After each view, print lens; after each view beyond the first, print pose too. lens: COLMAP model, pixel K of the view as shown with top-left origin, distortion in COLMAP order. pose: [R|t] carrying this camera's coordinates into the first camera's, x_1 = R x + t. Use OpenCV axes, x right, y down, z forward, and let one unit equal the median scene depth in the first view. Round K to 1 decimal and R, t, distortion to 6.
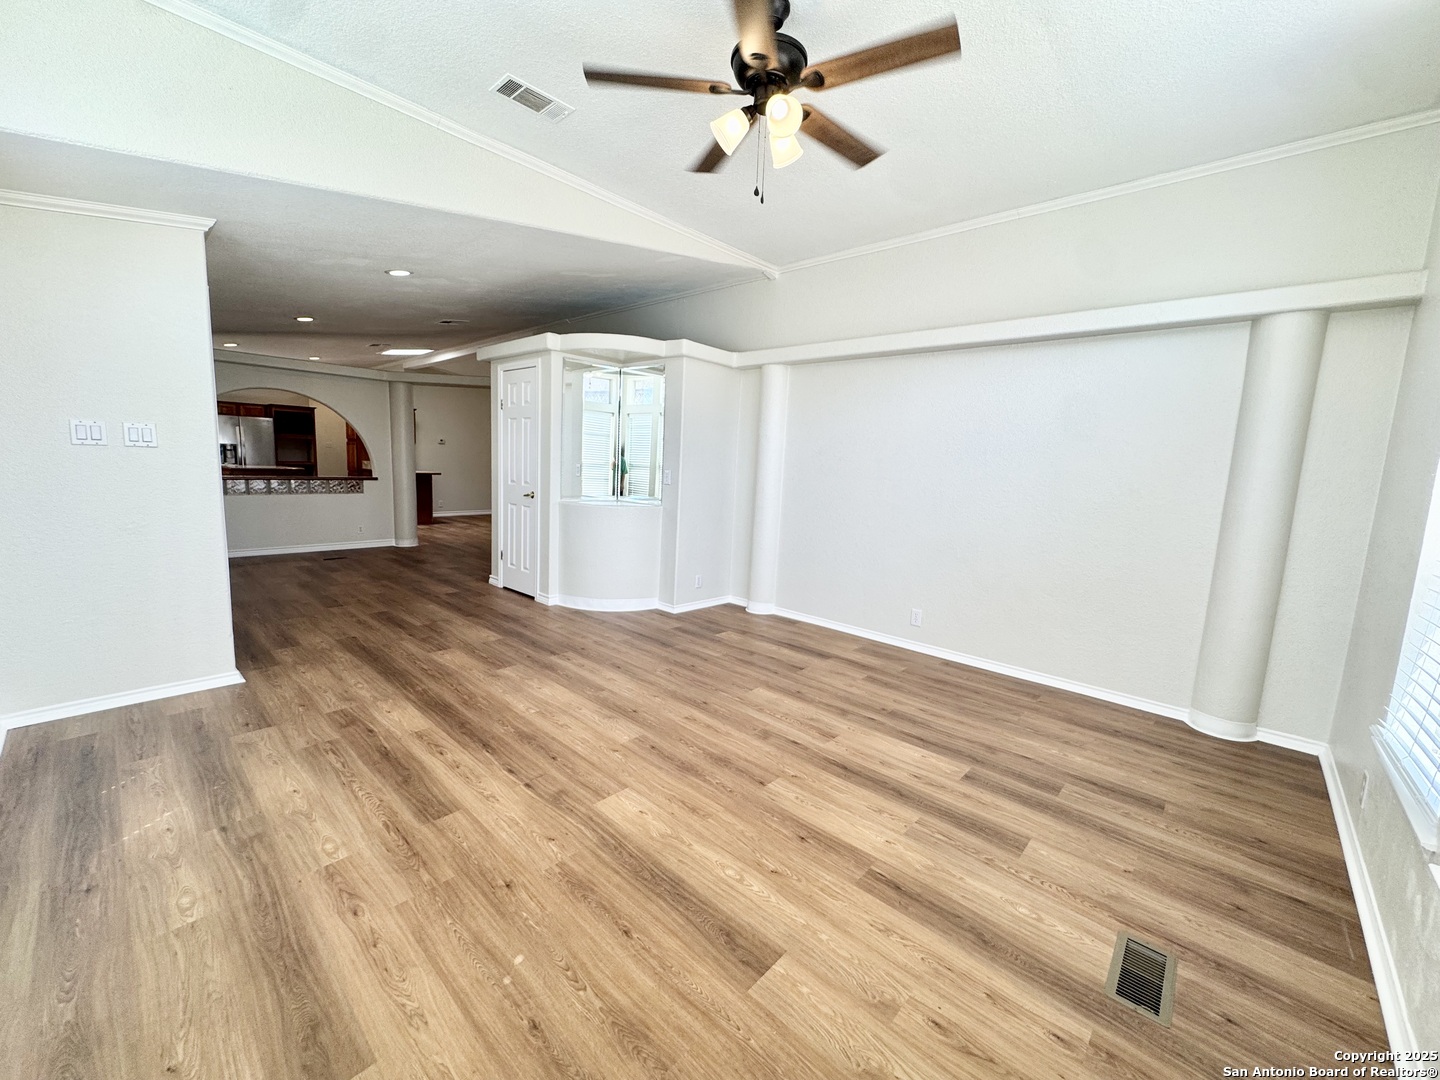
lens RADIAL K [[578.7, 0, 720.0], [0, 578.7, 540.0], [0, 0, 1]] dist [-0.001595, 0.000231]
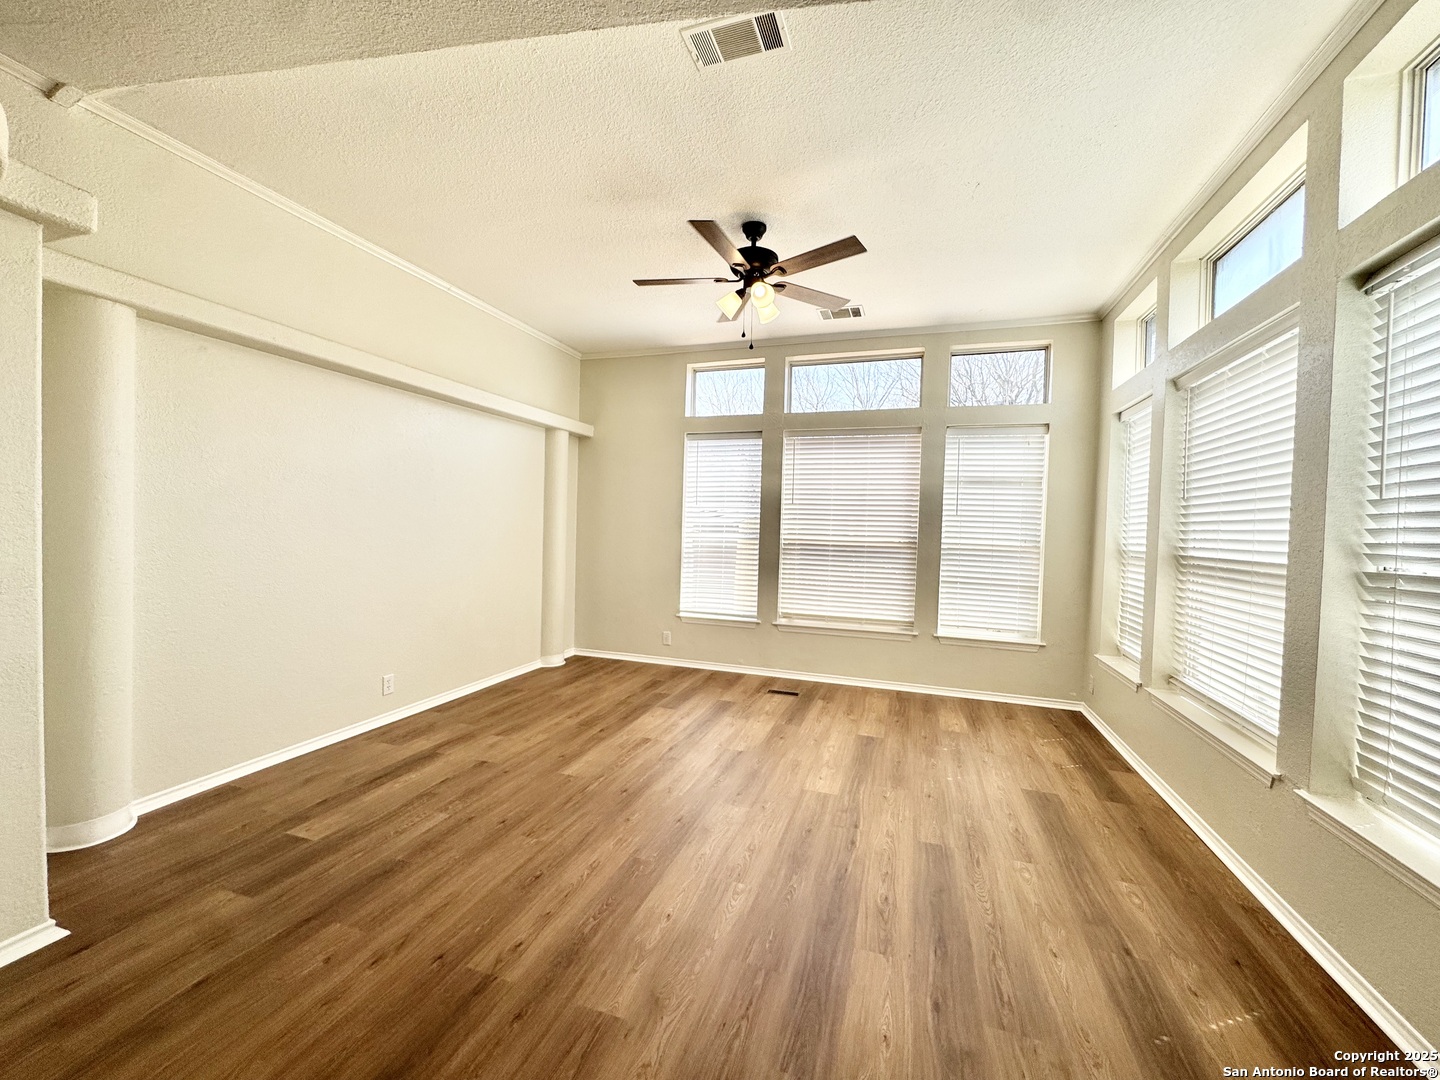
lens RADIAL K [[578.7, 0, 720.0], [0, 578.7, 540.0], [0, 0, 1]] dist [-0.001595, 0.000231]
pose [[-0.413207, -0.074544, 0.907581, -0.870564], [0.081234, 0.989653, 0.118270, -0.195122], [-0.907007, 0.122597, -0.402876, 1.186993]]
